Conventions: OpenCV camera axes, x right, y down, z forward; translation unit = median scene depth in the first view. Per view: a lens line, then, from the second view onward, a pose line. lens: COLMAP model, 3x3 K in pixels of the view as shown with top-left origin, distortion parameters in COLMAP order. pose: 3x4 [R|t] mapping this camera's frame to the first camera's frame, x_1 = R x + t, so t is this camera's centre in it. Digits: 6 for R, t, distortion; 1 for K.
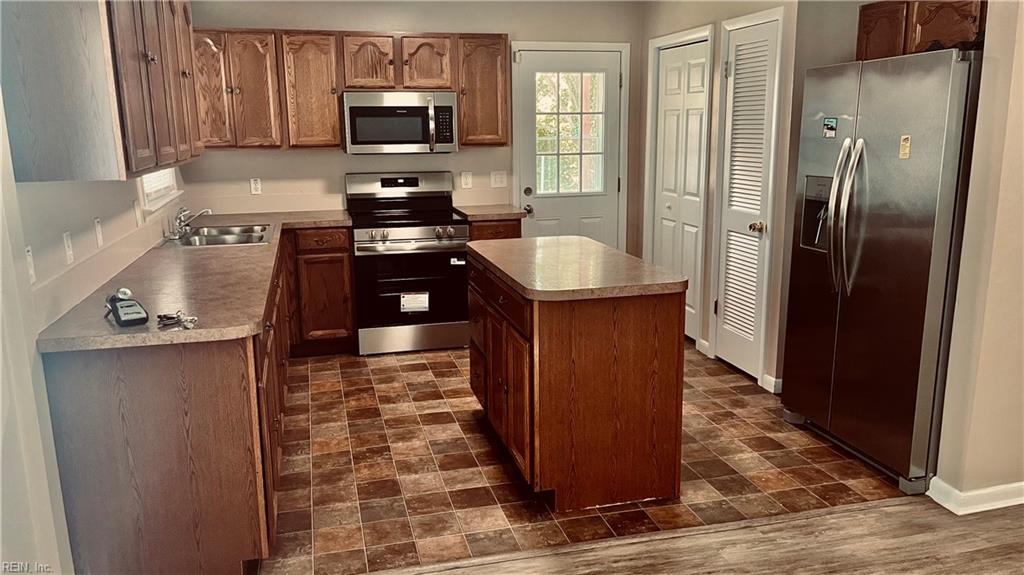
lens RADIAL K [[776.2, 0, 514.7], [0, 776.2, 286.7], [0, 0, 1]] dist [0.047275, -0.070903]
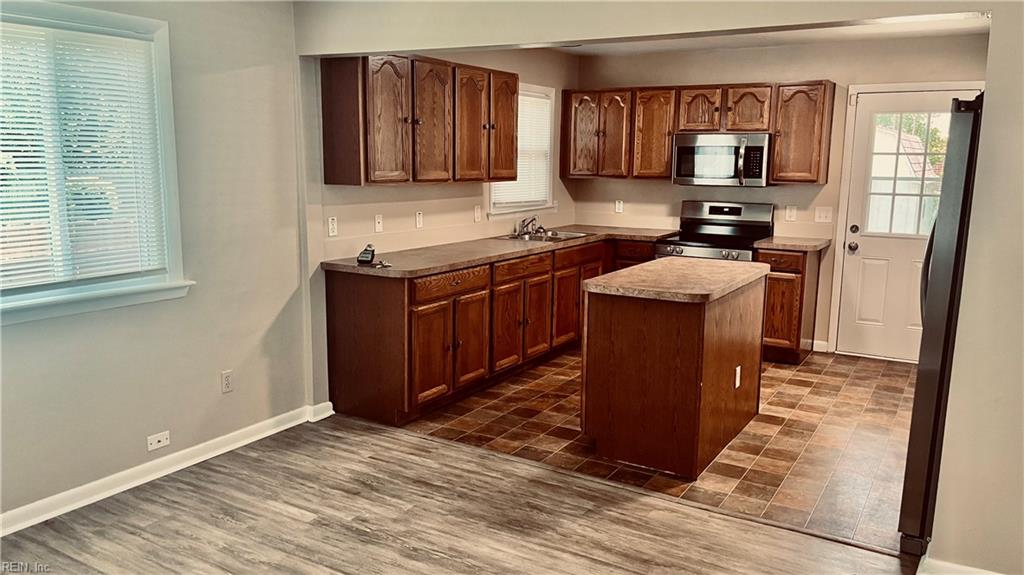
lens RADIAL K [[776.2, 0, 514.6], [0, 776.2, 286.4], [0, 0, 1]] dist [0.047275, -0.070903]
pose [[0.700621, 0.136651, -0.700326, 0.506034], [-0.164825, 0.985940, 0.027487, -0.003761], [0.694235, 0.096174, 0.713294, -0.036855]]
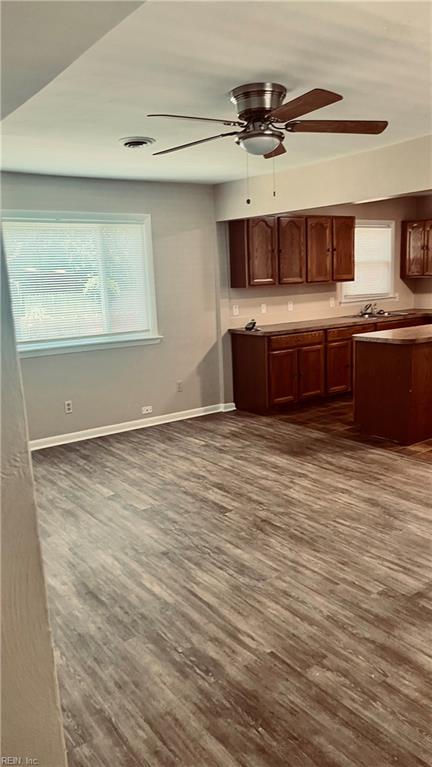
lens RADIAL K [[581.4, 0, 218.5], [0, 581.4, 388.1], [0, 0, 1]] dist [0.047275, -0.070903]
pose [[0.362286, 0.174438, -0.915598, 0.903000], [-0.152786, 0.980158, 0.126284, -0.000835], [0.919459, 0.094140, 0.381749, -0.053120]]
